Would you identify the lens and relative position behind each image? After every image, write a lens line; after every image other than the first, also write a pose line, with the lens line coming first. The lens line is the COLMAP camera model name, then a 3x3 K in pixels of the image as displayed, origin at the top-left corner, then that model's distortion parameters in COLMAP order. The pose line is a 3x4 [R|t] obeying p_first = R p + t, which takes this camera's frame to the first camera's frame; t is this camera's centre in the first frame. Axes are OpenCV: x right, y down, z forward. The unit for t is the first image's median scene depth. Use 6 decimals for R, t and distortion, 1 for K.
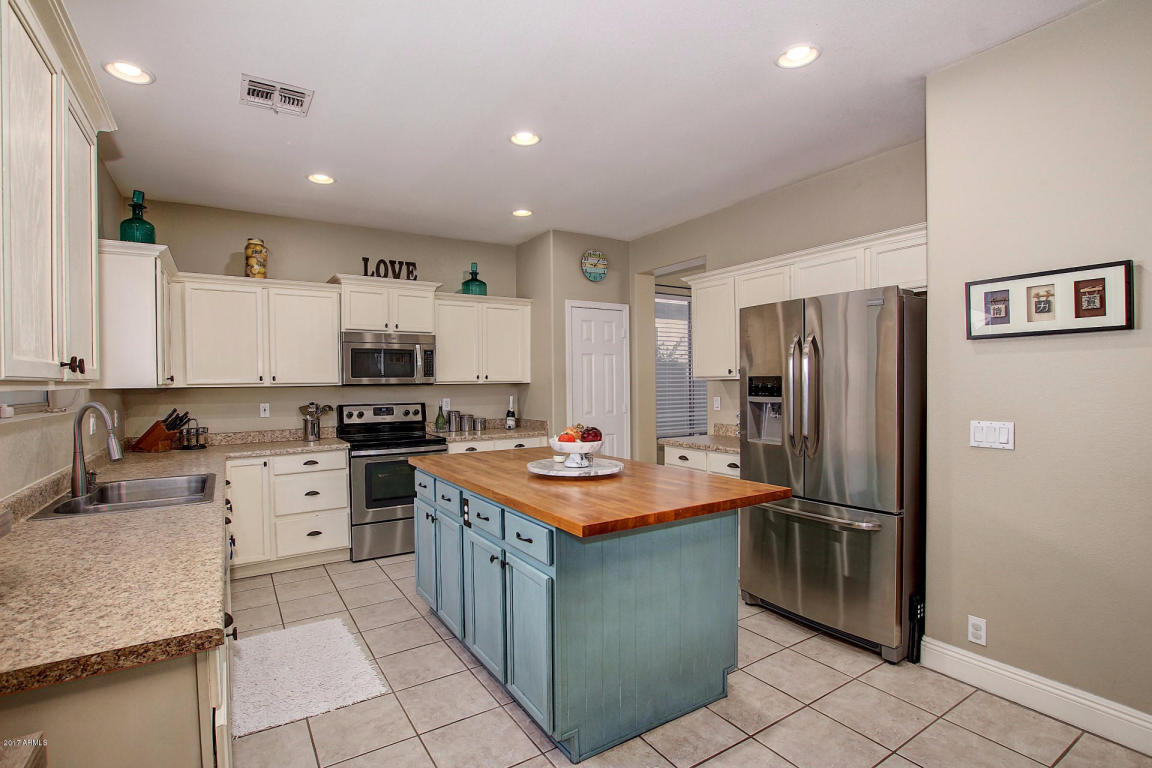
lens RADIAL K [[548.2, 0, 568.5], [0, 548.2, 390.6], [0, 0, 1]] dist [-0.024666, 0.000665]
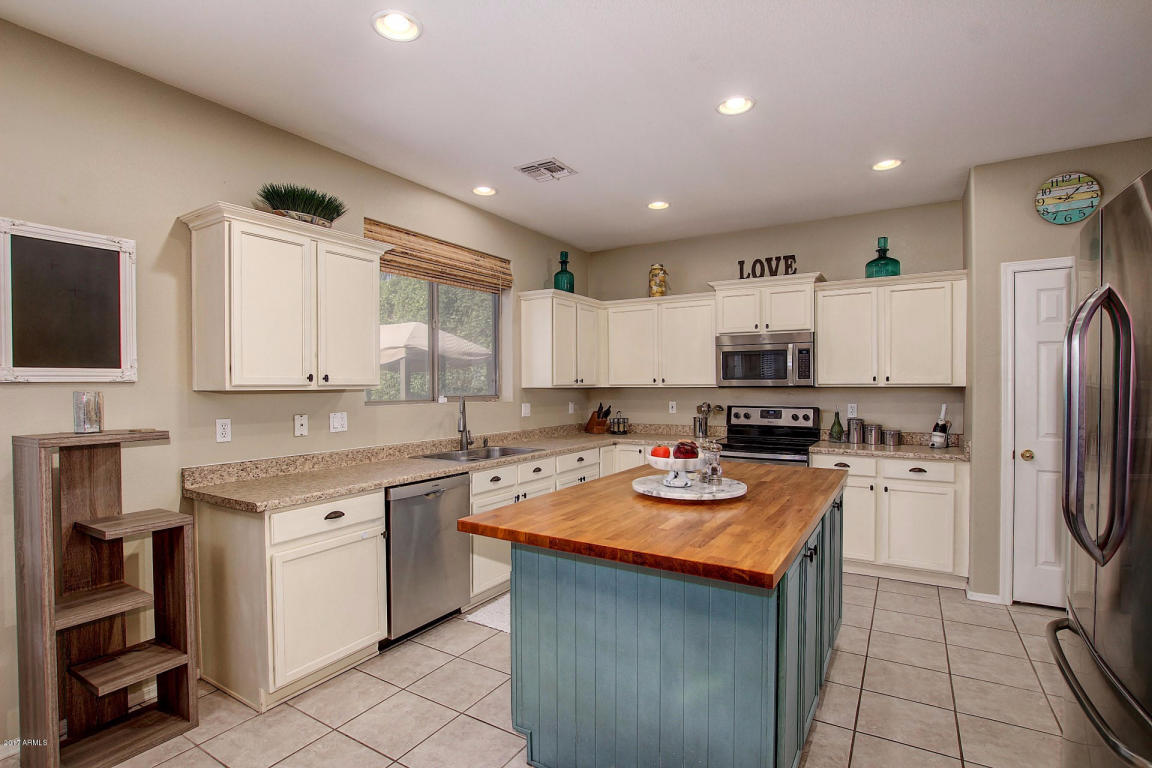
lens RADIAL K [[558.1, 0, 569.3], [0, 558.1, 389.6], [0, 0, 1]] dist [-0.032054, 0.000680]
pose [[0.436141, 0.016208, -0.899732, 0.404167], [-0.016625, 0.999812, 0.009952, -0.009965], [0.899725, 0.010617, 0.436329, 0.257911]]
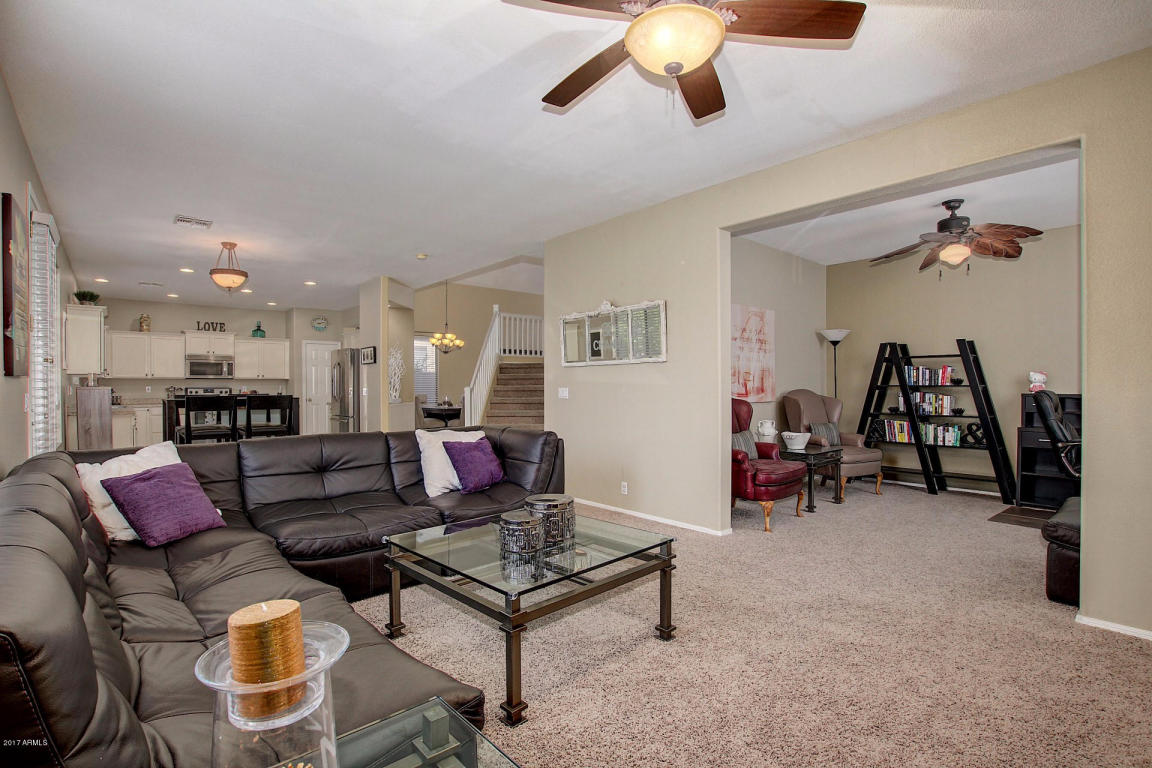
lens RADIAL K [[536.2, 0, 569.5], [0, 536.2, 392.7], [0, 0, 1]] dist [-0.028184, 0.000905]
pose [[0.989146, 0.007159, 0.146760, 0.793070], [-0.006106, 0.999952, -0.007623, 0.053345], [-0.146808, 0.006645, 0.989143, -1.326766]]
